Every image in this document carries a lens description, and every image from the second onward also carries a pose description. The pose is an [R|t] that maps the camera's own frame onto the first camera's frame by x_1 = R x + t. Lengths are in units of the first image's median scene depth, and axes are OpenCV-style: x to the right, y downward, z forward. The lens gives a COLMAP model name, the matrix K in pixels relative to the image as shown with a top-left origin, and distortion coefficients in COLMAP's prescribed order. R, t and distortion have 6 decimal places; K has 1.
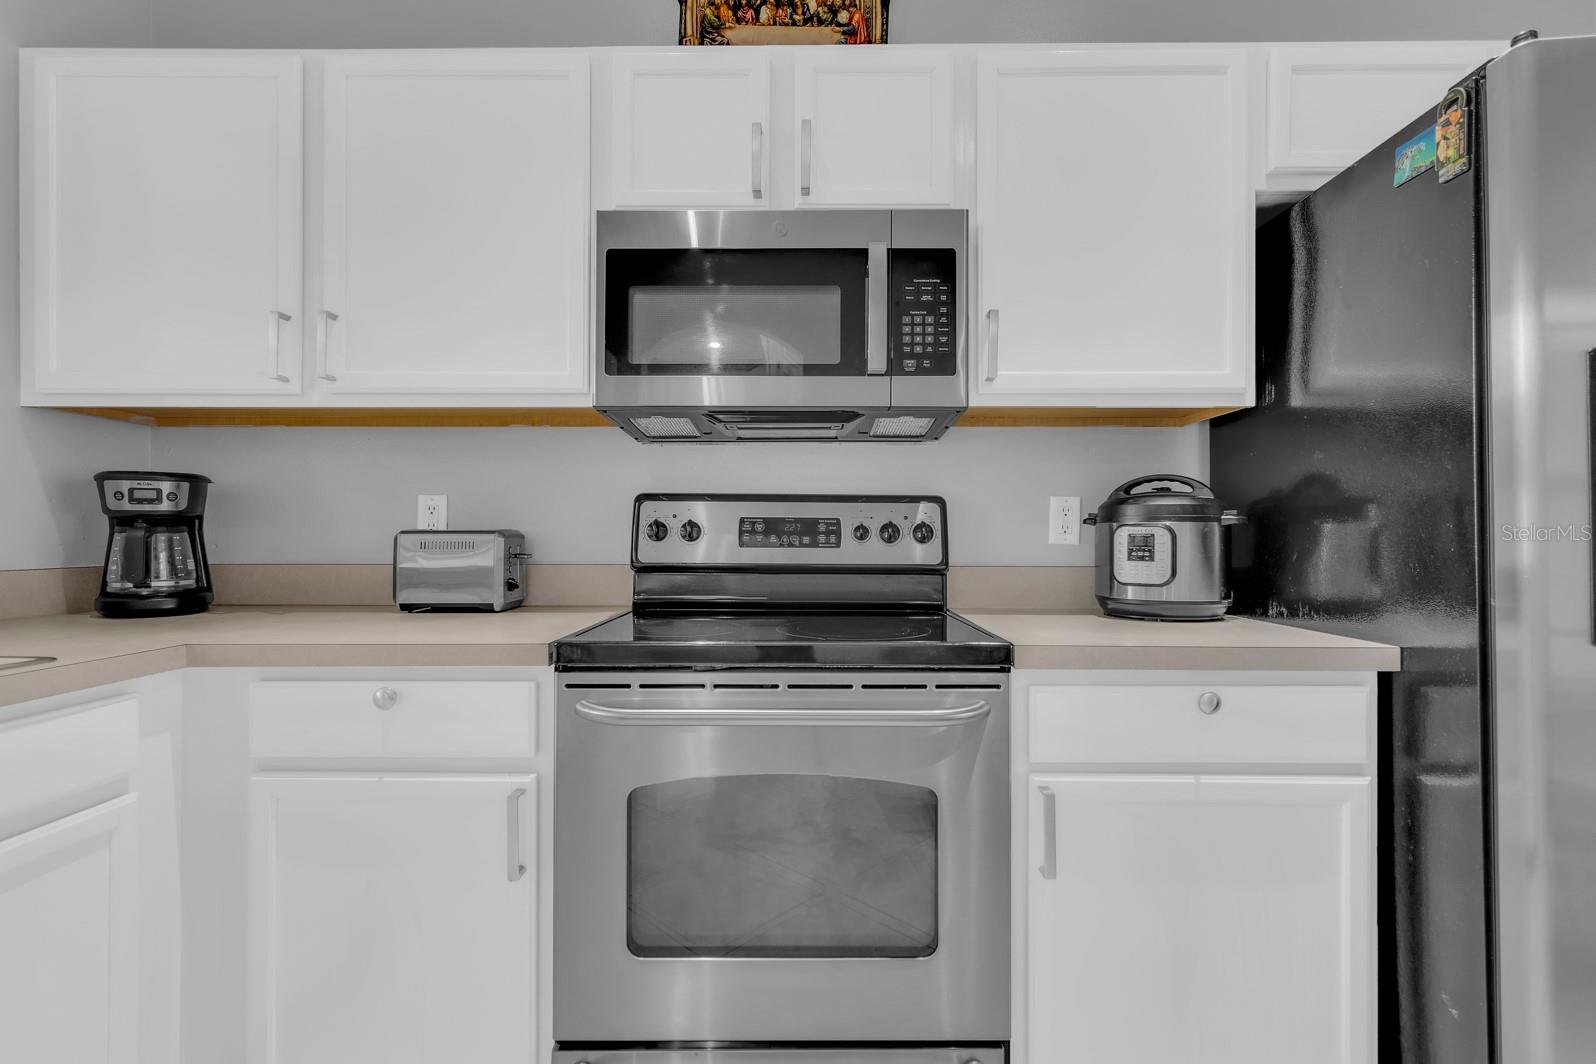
lens RADIAL K [[757.3, 0, 794.1], [0, 757.3, 531.7], [0, 0, 1]] dist [0.009144, 0.001354]
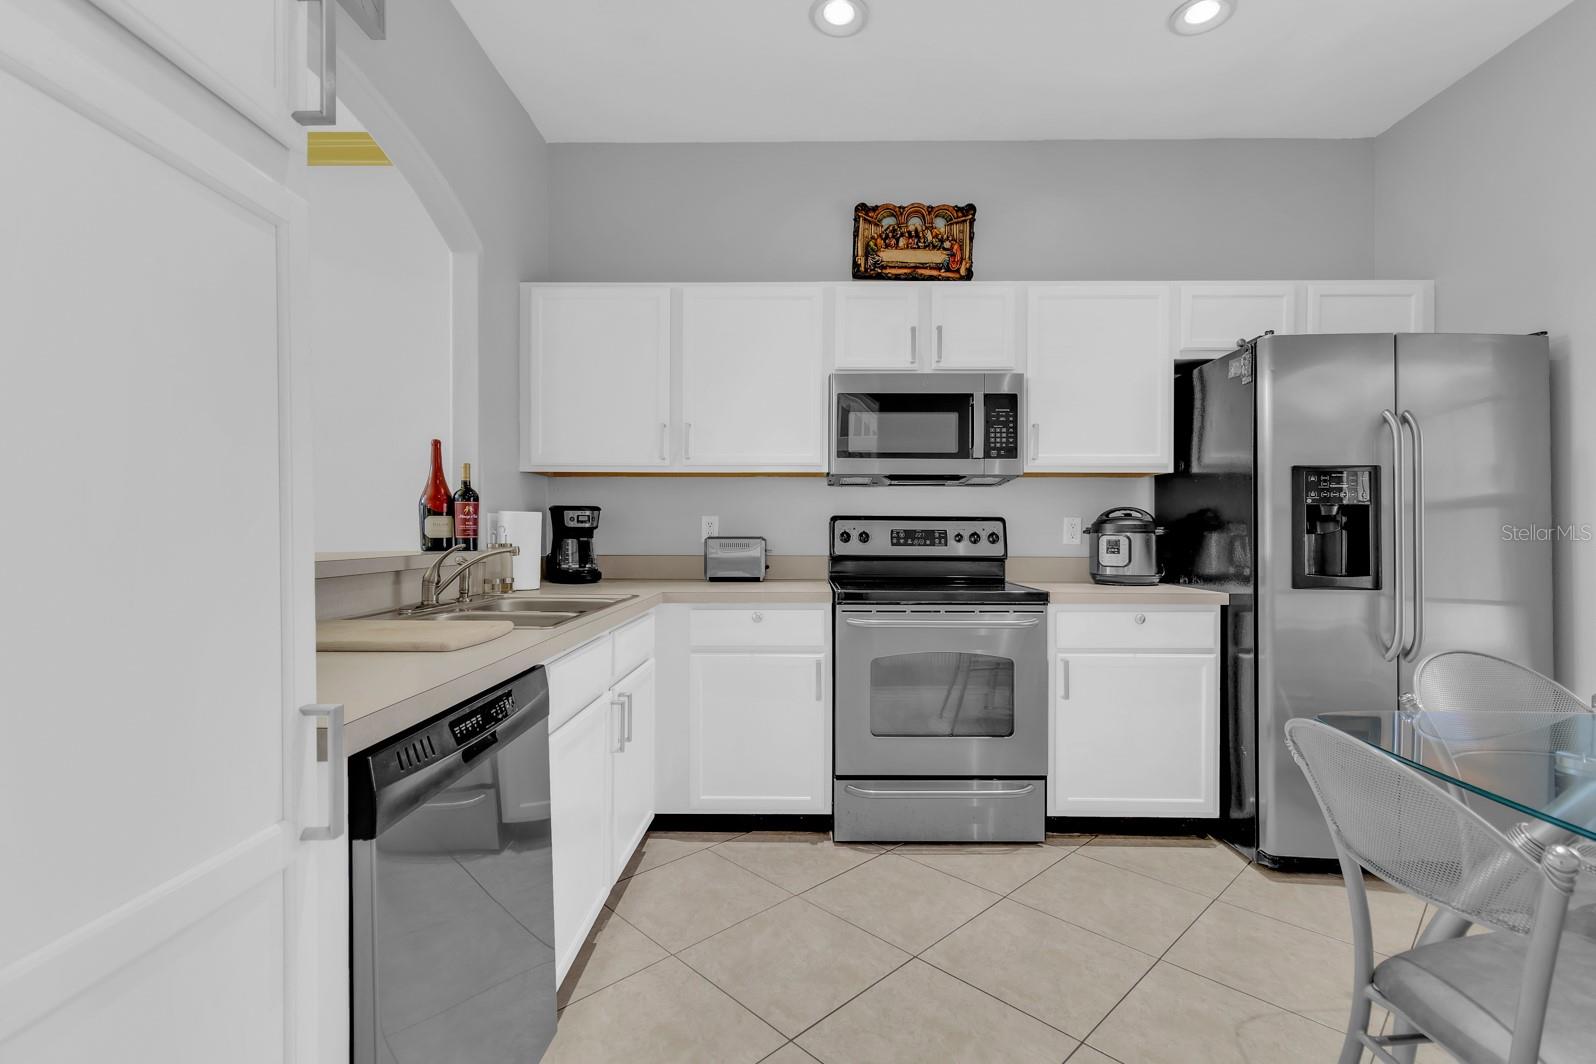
lens RADIAL K [[757.3, 0, 794.3], [0, 757.3, 531.3], [0, 0, 1]] dist [0.009144, 0.001354]
pose [[0.999991, 0.000124, -0.004348, -0.328575], [-0.000091, 0.999970, 0.007762, -0.032066], [0.004349, -0.007762, 0.999960, -0.889477]]
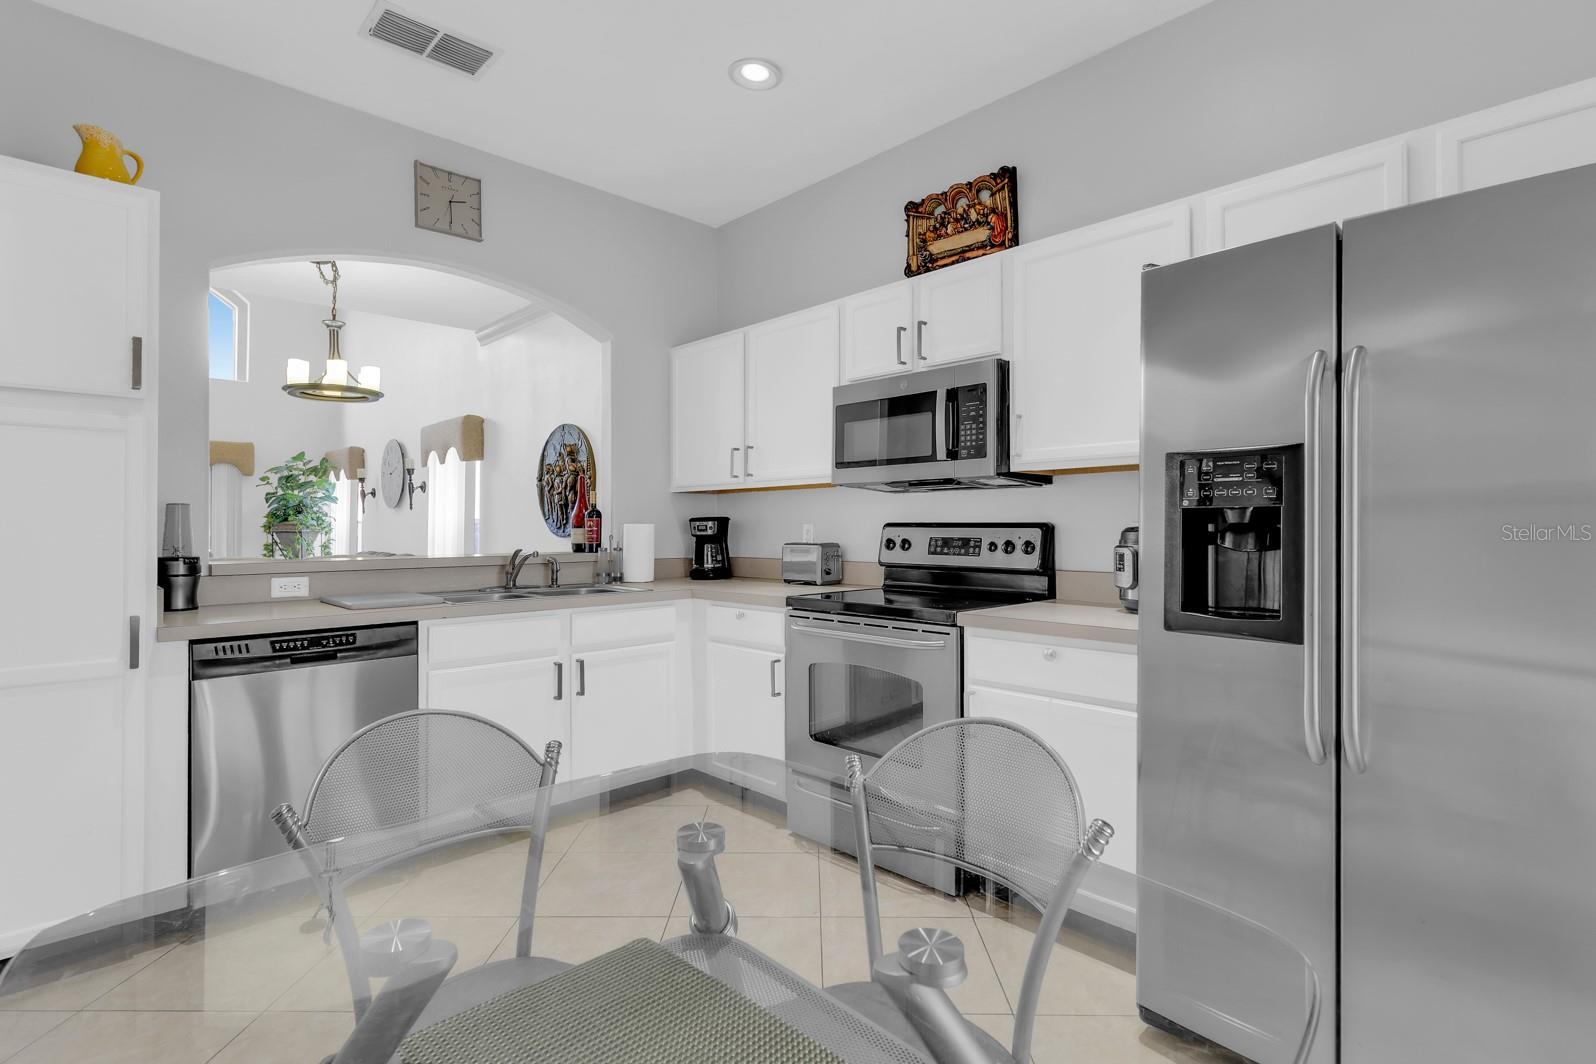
lens RADIAL K [[757.3, 0, 800.3], [0, 757.3, 529.4], [0, 0, 1]] dist [0.009144, 0.001354]
pose [[0.714058, -0.002409, -0.700083, 1.026675], [0.010533, 0.999918, 0.007302, -0.058029], [0.700008, -0.012588, 0.714024, -0.471055]]
